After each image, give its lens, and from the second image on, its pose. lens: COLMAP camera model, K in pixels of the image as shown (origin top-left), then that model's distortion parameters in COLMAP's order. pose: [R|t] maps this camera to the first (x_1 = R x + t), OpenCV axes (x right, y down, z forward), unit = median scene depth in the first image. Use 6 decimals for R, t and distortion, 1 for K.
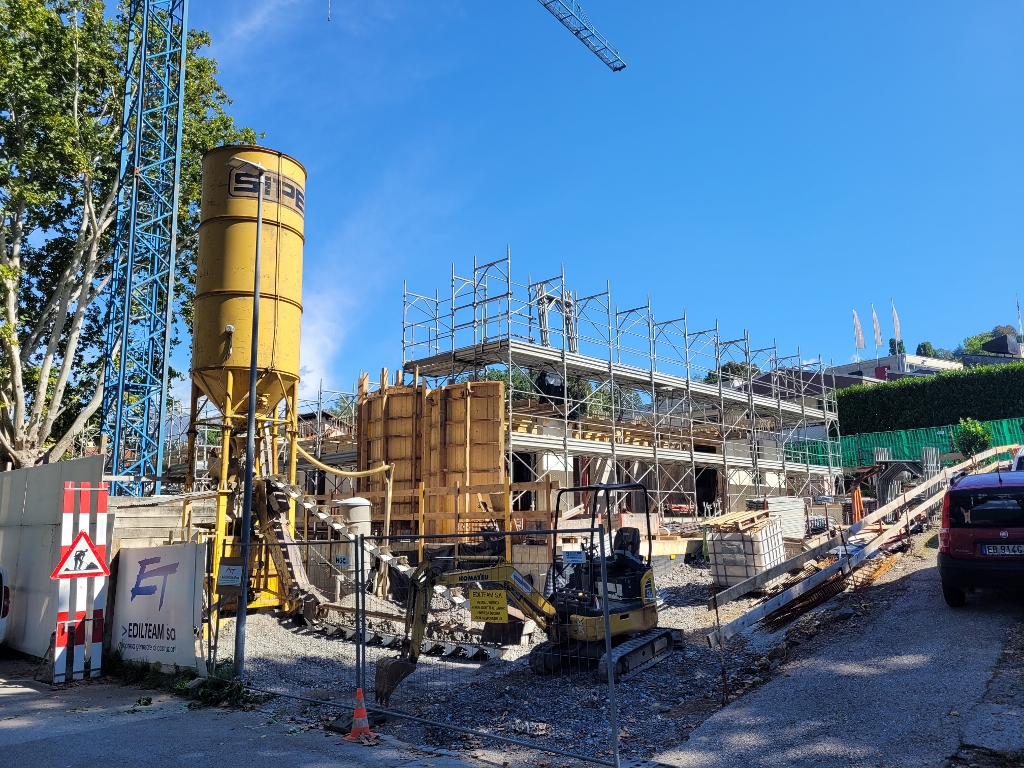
lens RADIAL K [[774.9, 0, 512.0], [0, 774.9, 384.0], [0, 0, 1]] dist [0.057159, 0.001001]
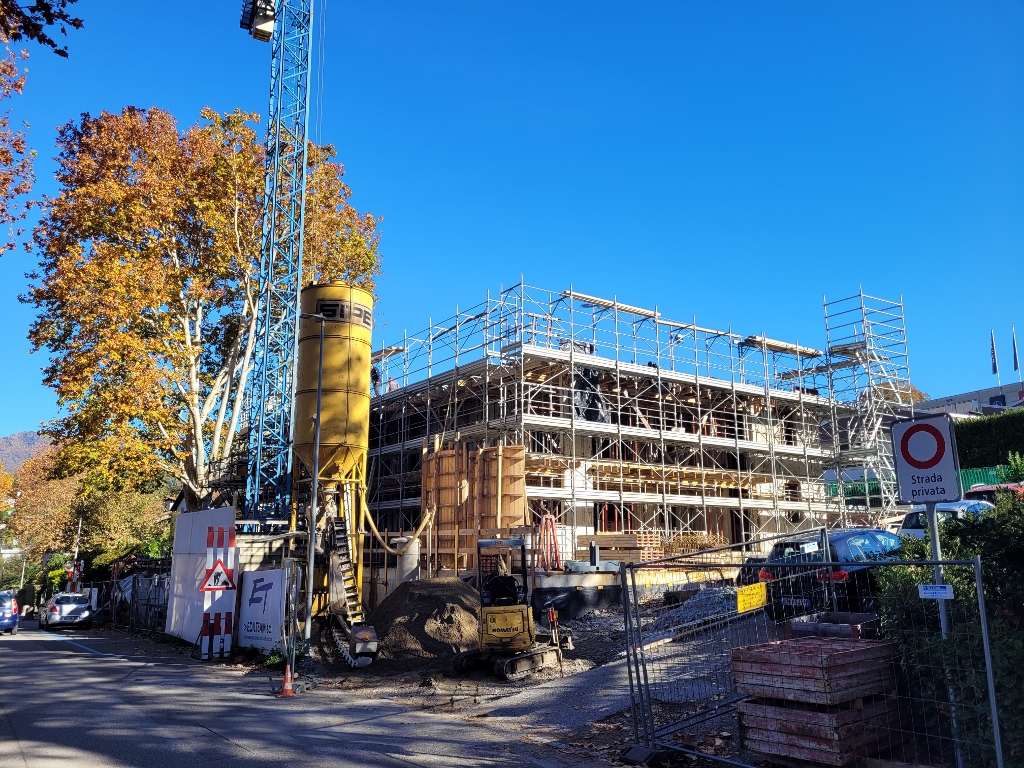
lens RADIAL K [[774.9, 0, 512.0], [0, 774.9, 384.0], [0, 0, 1]] dist [0.057159, 0.001001]
pose [[0.981649, -0.031134, -0.188137, 0.265406], [0.024416, 0.998982, -0.037922, -0.069103], [0.189126, 0.032633, 0.981410, -0.331765]]
